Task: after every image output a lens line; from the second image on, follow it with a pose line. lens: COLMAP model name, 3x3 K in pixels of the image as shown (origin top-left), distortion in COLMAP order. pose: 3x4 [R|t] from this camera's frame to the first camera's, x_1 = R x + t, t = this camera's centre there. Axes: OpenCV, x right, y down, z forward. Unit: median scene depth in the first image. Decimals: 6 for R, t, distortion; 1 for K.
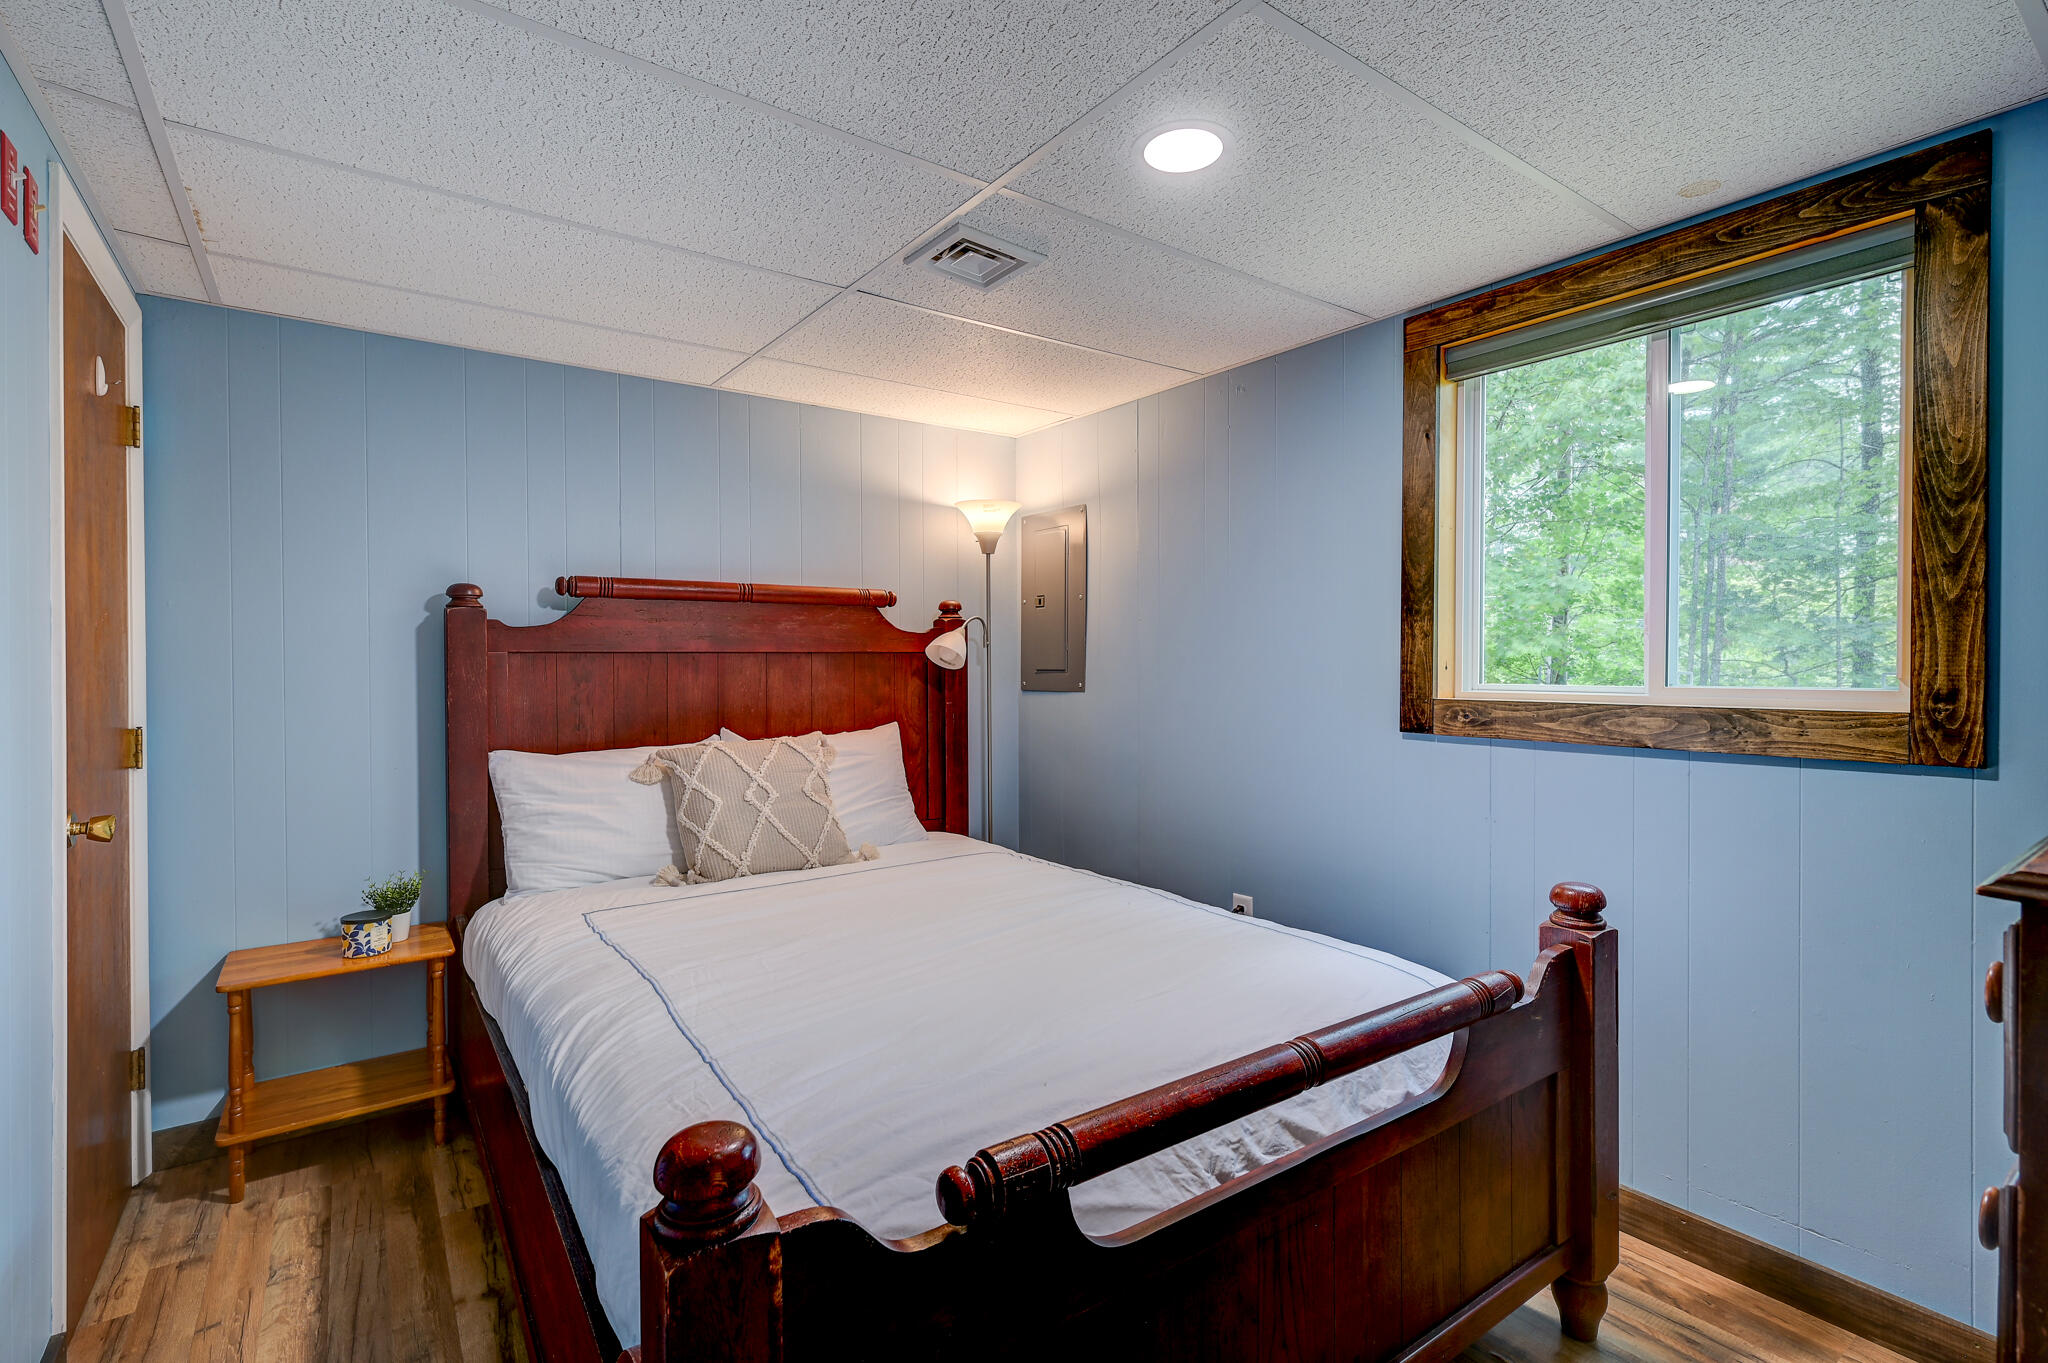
lens RADIAL K [[928.9, 0, 1030.7], [0, 928.9, 668.3], [0, 0, 1]] dist [0.004125, 0.000696]
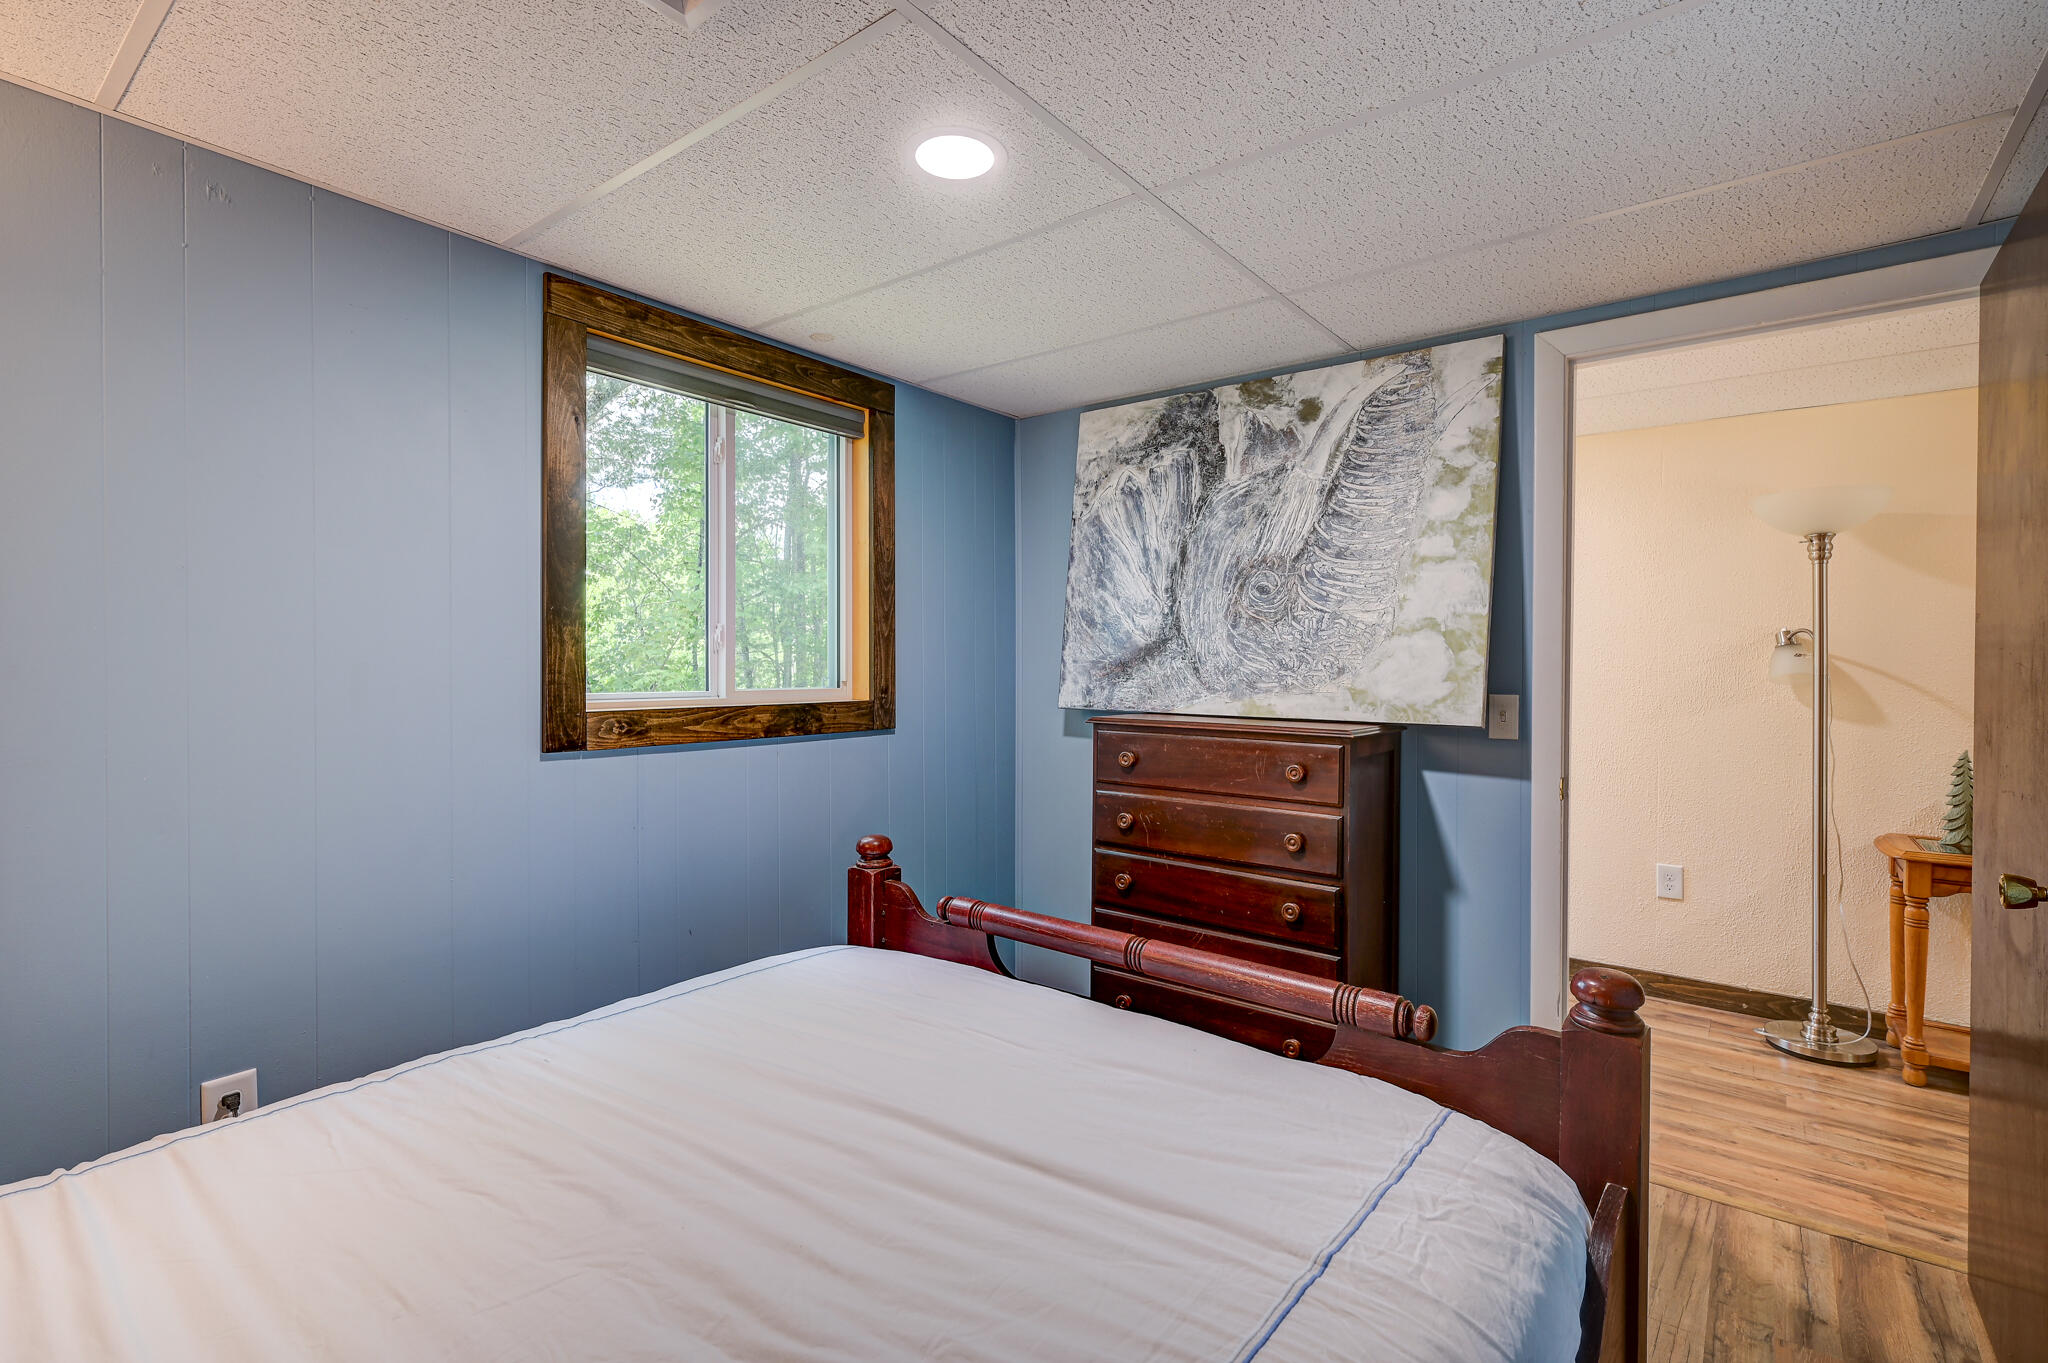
lens RADIAL K [[975.8, 0, 1040.5], [0, 975.8, 668.2], [0, 0, 1]] dist [0.002106, -0.000280]
pose [[-0.301274, -0.003445, 0.953531, -0.642337], [0.003462, 0.999983, 0.004707, -0.013391], [-0.953531, 0.004719, -0.301257, 0.905203]]
